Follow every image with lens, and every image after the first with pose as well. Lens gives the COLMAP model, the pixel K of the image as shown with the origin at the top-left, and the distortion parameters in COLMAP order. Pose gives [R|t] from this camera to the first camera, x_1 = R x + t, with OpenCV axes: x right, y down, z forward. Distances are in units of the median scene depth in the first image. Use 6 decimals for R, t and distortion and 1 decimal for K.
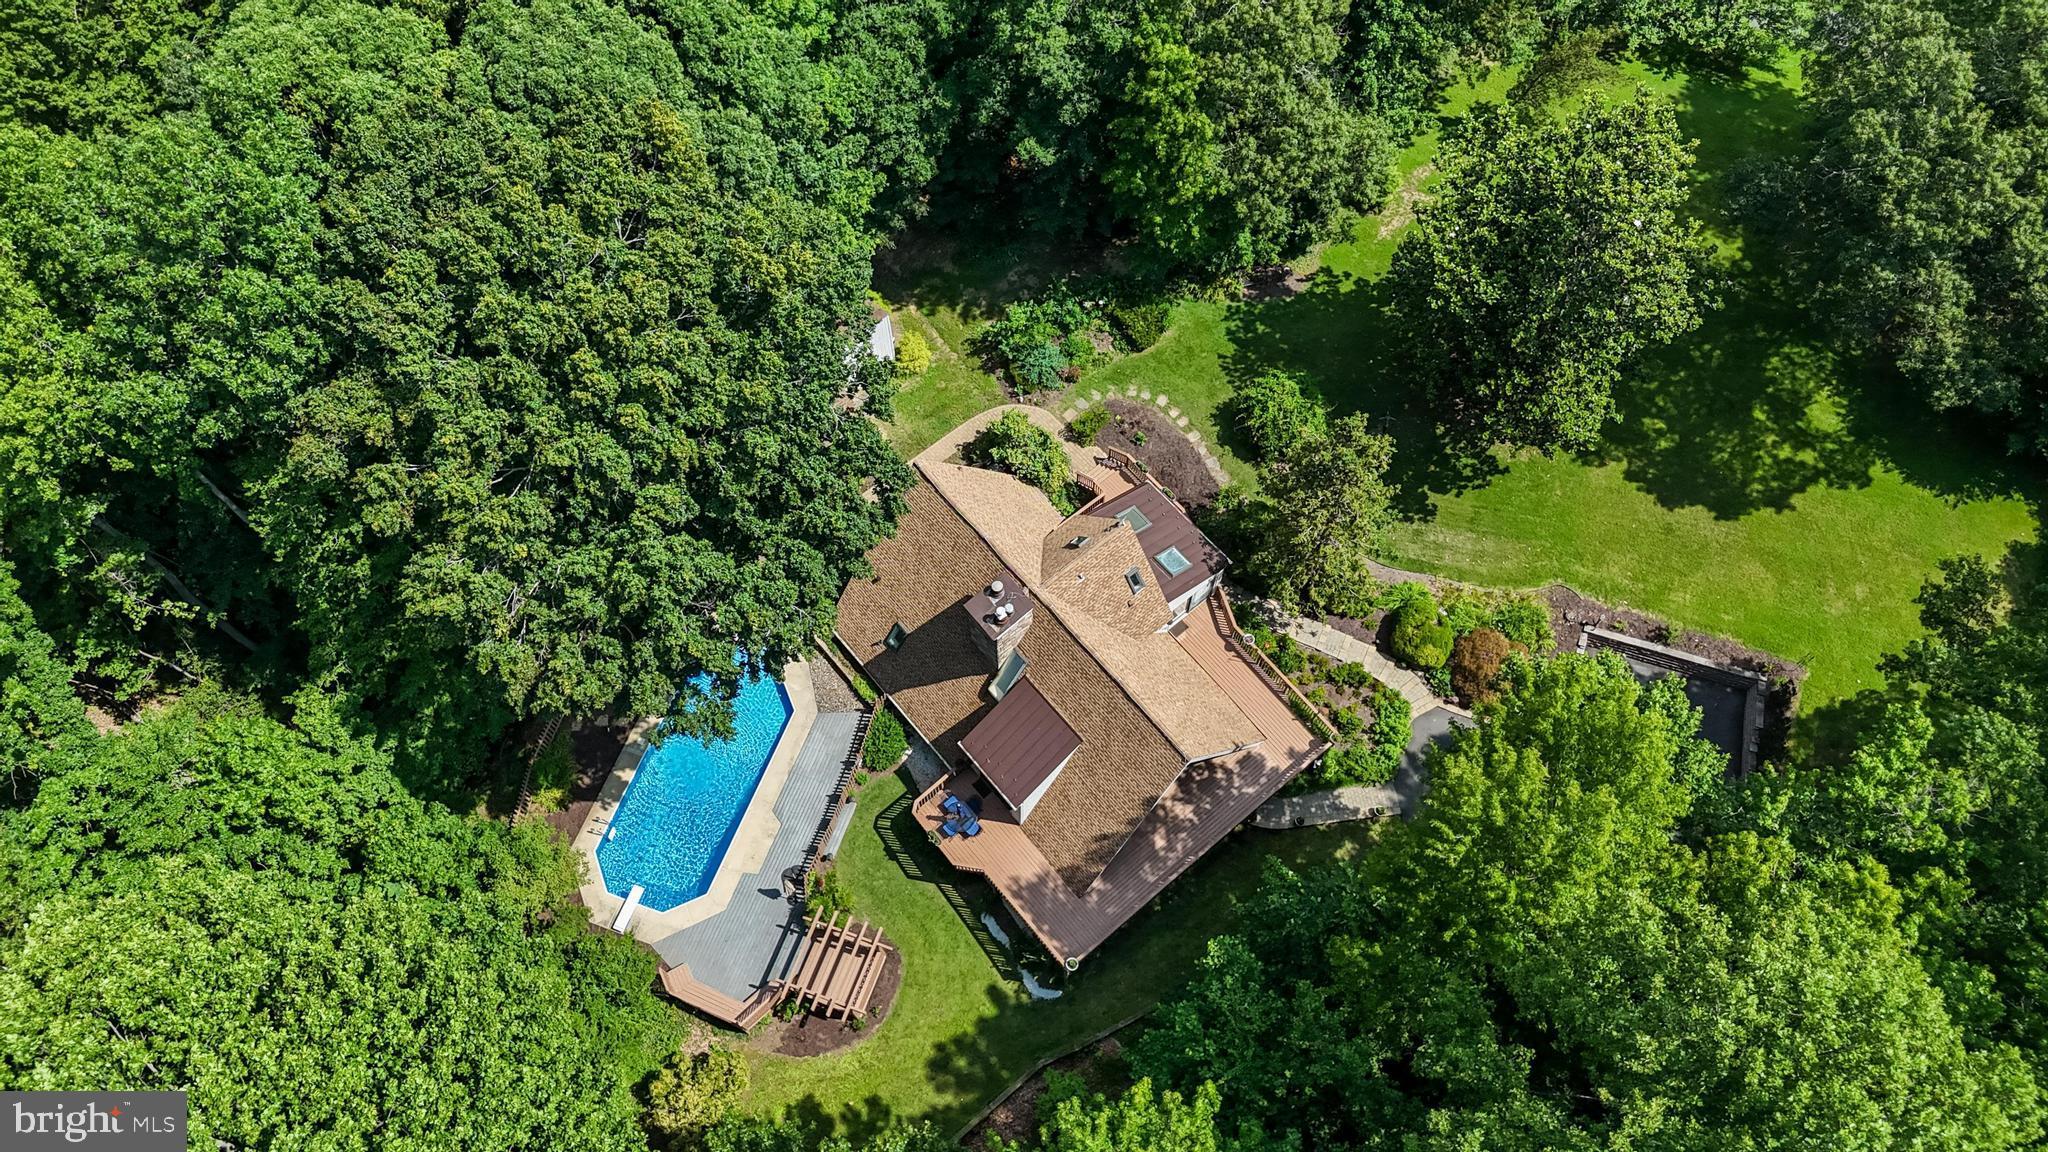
lens RADIAL K [[1511.1, 0, 1035.0], [0, 1511.1, 577.1], [0, 0, 1]] dist [0.063859, -0.002121]
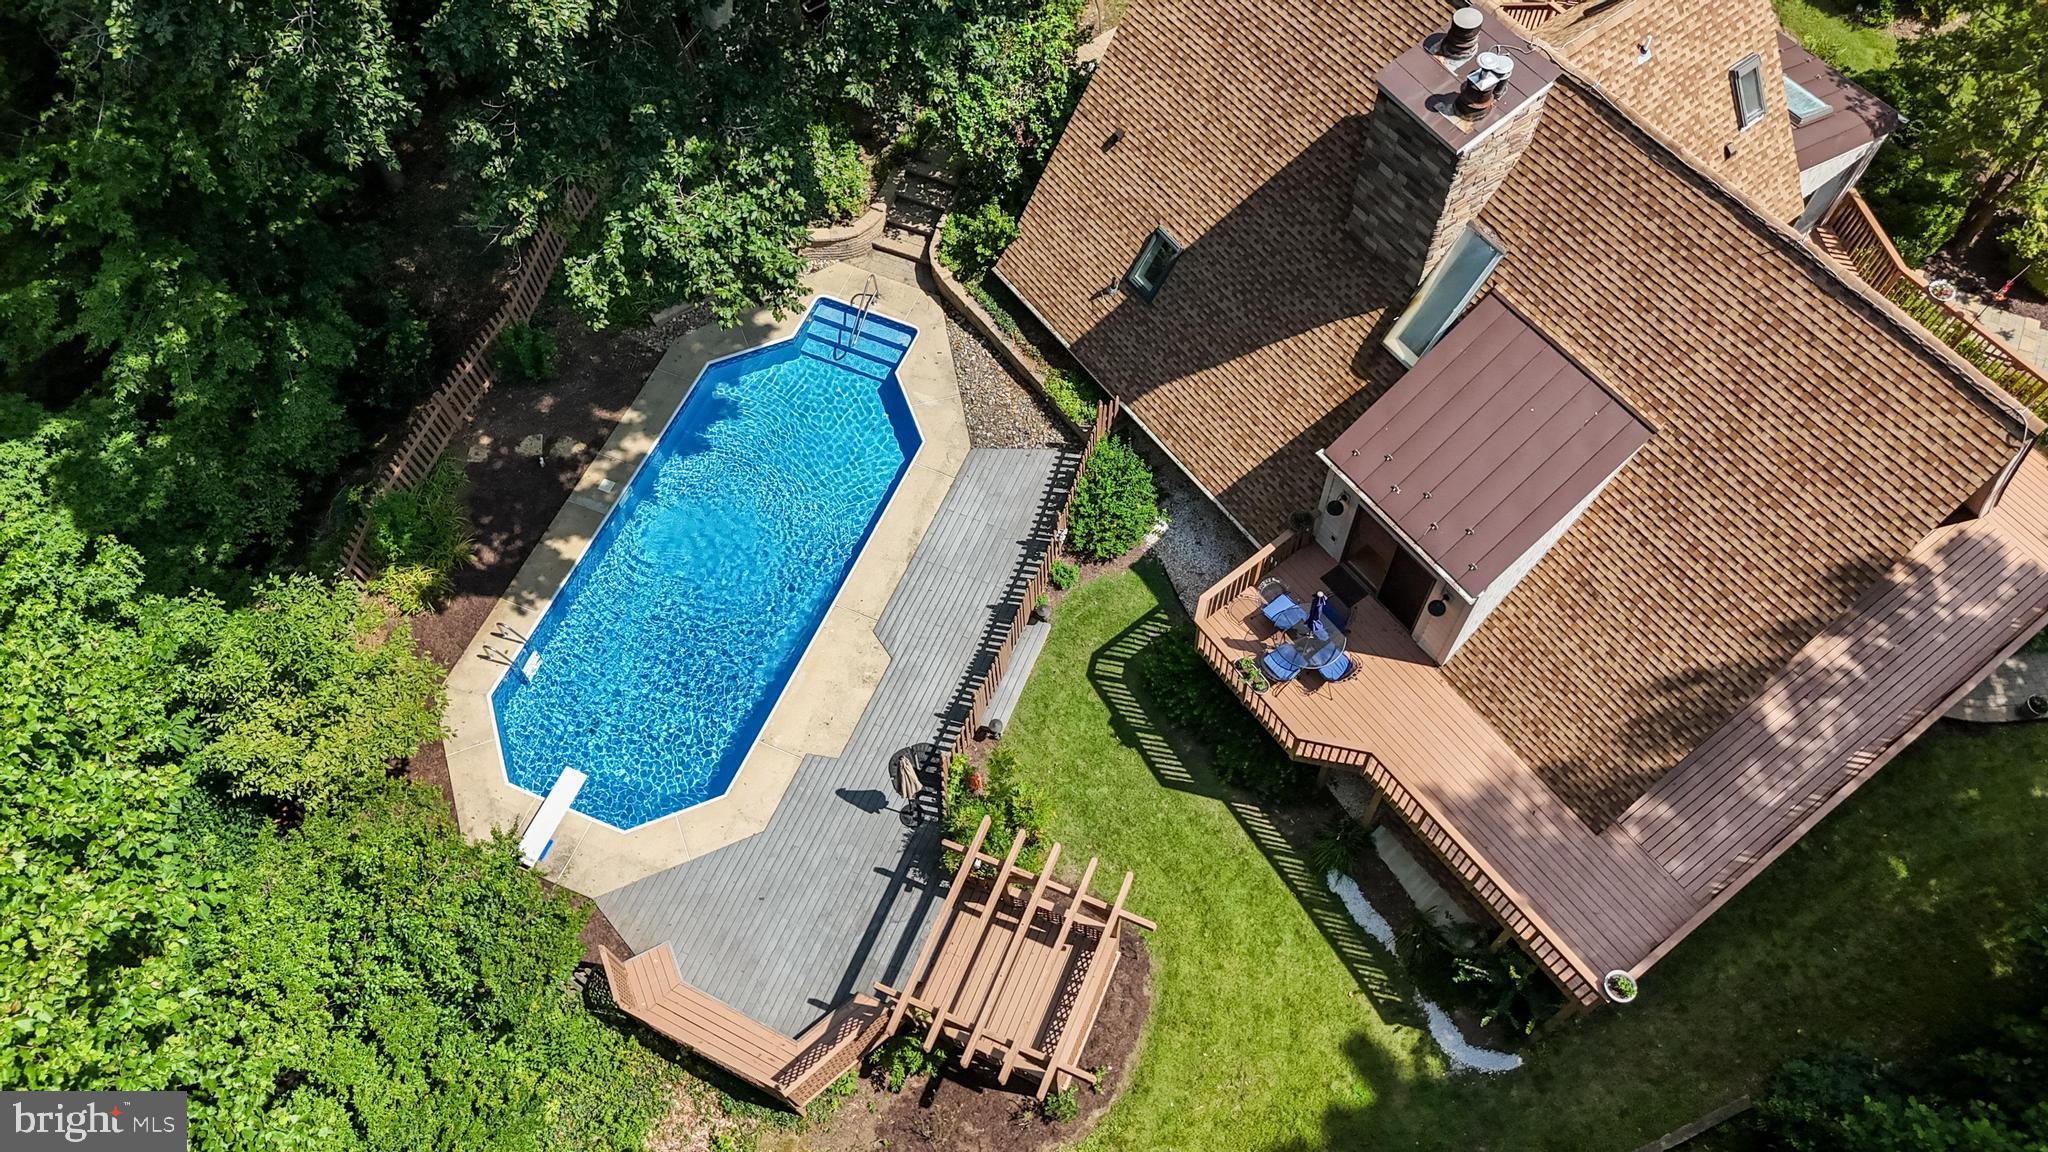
lens RADIAL K [[1479.0, 0, 1023.5], [0, 1479.0, 586.9], [0, 0, 1]] dist [0.055445, -0.005414]
pose [[0.998251, 0.036155, -0.046783, -0.108598], [-0.038259, 0.998259, -0.044885, 0.163065], [0.045079, 0.046597, 0.997896, 0.560387]]
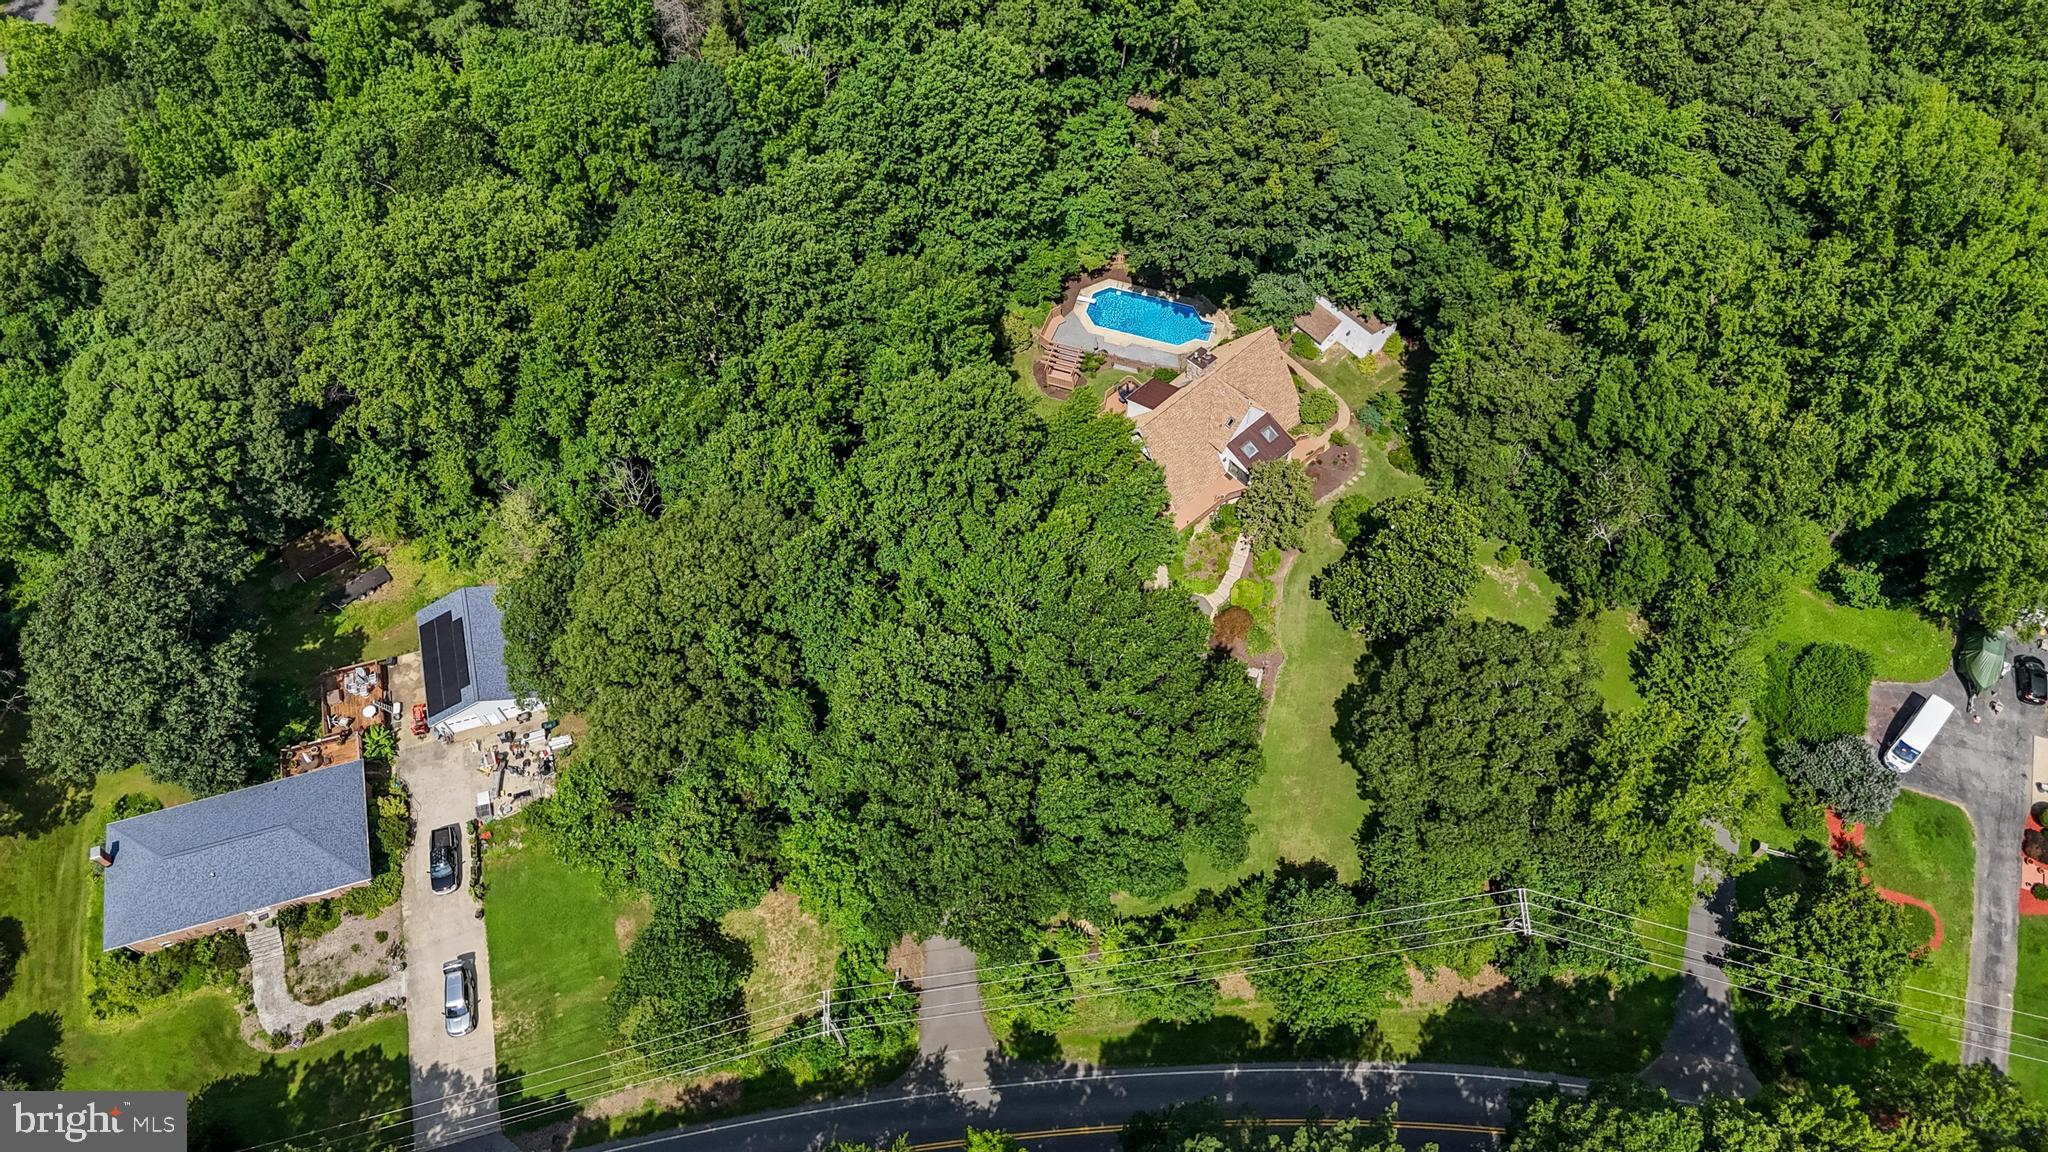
lens RADIAL K [[1511.1, 0, 1035.0], [0, 1511.1, 577.1], [0, 0, 1]] dist [0.063859, -0.002121]
pose [[0.032679, 0.860514, -0.508378, 1.332613], [-0.888737, 0.257723, 0.379110, -0.508588], [0.457250, 0.439426, 0.773193, -0.712720]]
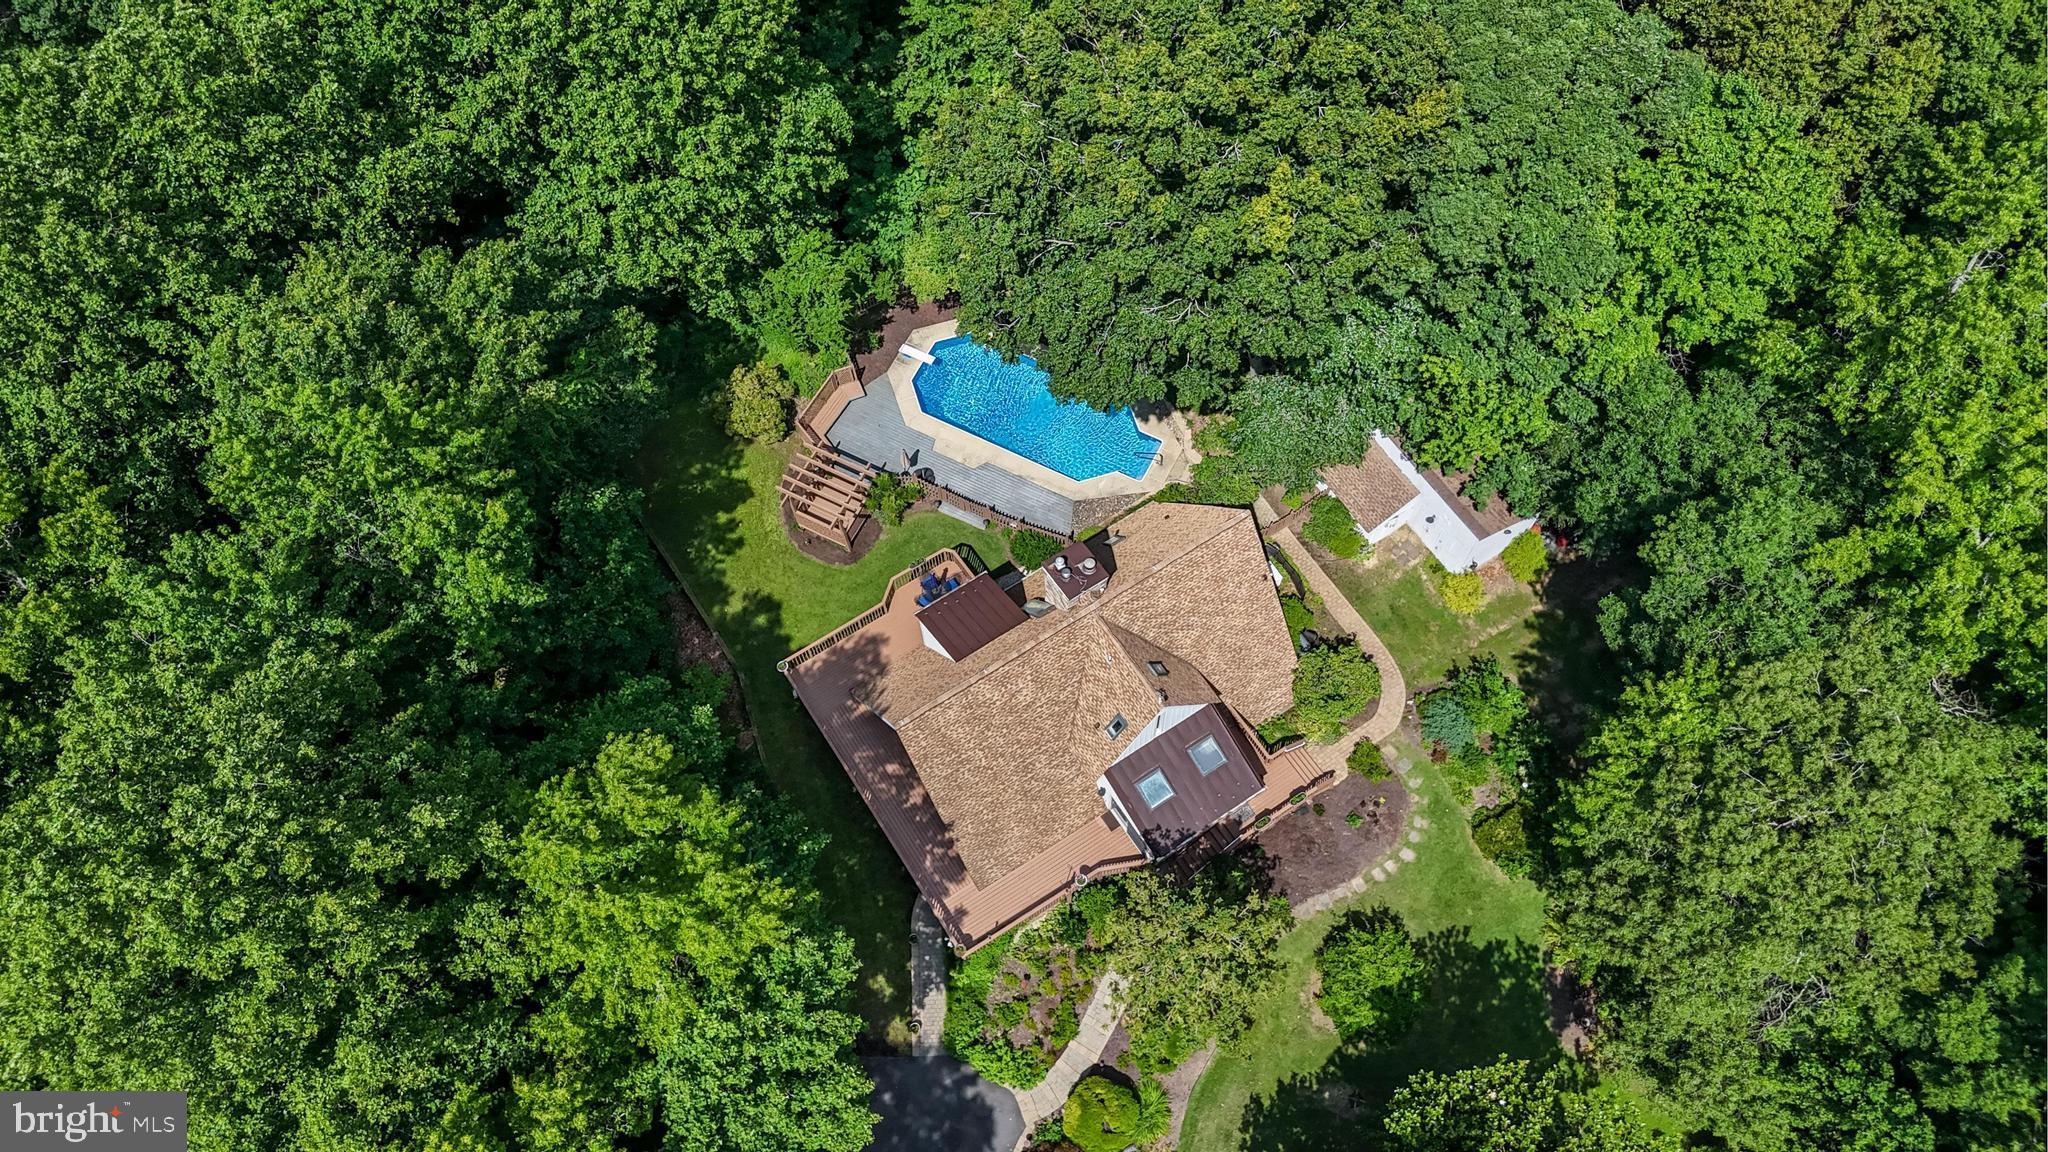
lens RADIAL K [[1511.1, 0, 1035.0], [0, 1511.1, 577.1], [0, 0, 1]] dist [0.063859, -0.002121]
pose [[-0.120731, 0.896270, -0.426761, 0.388102], [-0.884954, 0.097603, 0.455336, -0.389579], [0.449757, 0.432637, 0.781373, 0.177524]]
